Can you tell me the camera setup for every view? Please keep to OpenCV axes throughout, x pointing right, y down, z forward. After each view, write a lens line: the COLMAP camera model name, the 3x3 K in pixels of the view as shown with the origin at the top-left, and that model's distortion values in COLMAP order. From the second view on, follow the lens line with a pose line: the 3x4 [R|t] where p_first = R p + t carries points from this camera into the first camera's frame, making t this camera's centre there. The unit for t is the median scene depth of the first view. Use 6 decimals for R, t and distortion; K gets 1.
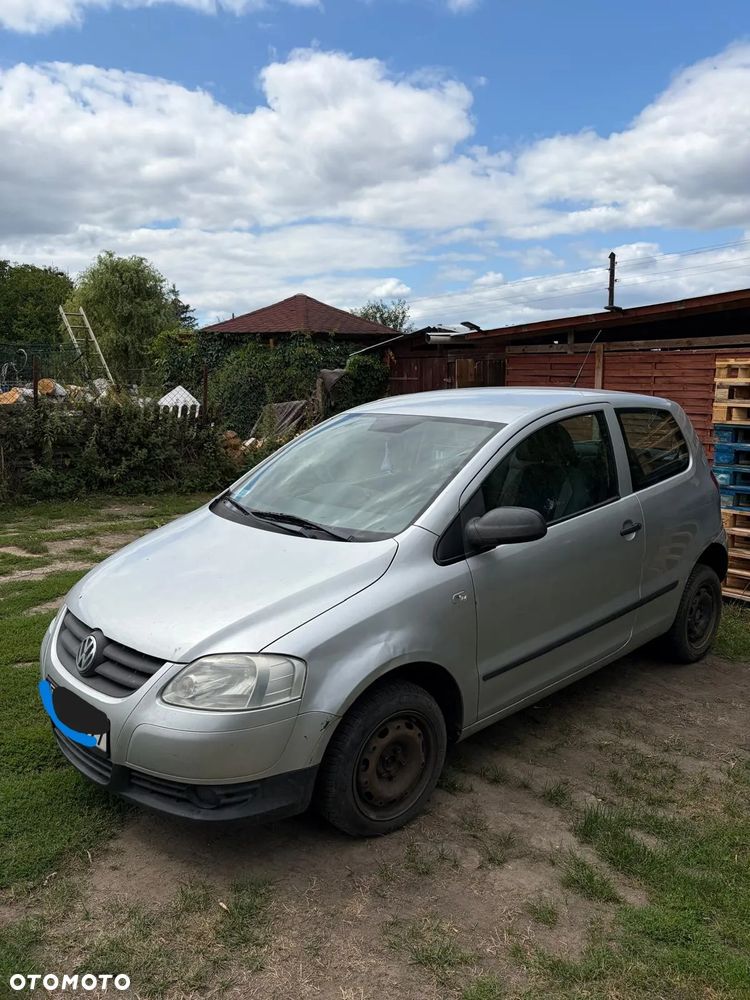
lens RADIAL K [[758.2, 0, 382.7], [0, 758.2, 518.6], [0, 0, 1]] dist [0.039650, -0.051831]
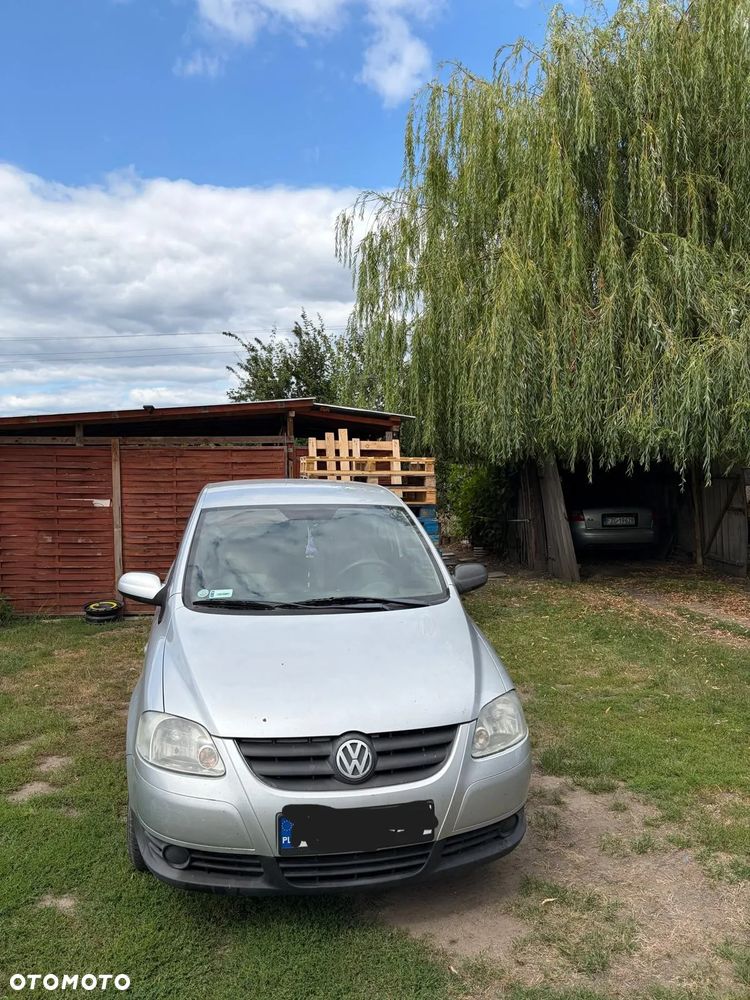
lens RADIAL K [[758.2, 0, 383.7], [0, 758.2, 507.6], [0, 0, 1]] dist [0.039650, -0.051831]
pose [[0.528002, -0.049090, 0.847823, -0.768039], [0.156425, 0.986868, -0.040277, -0.061722], [-0.834713, 0.153887, 0.528747, 0.266657]]
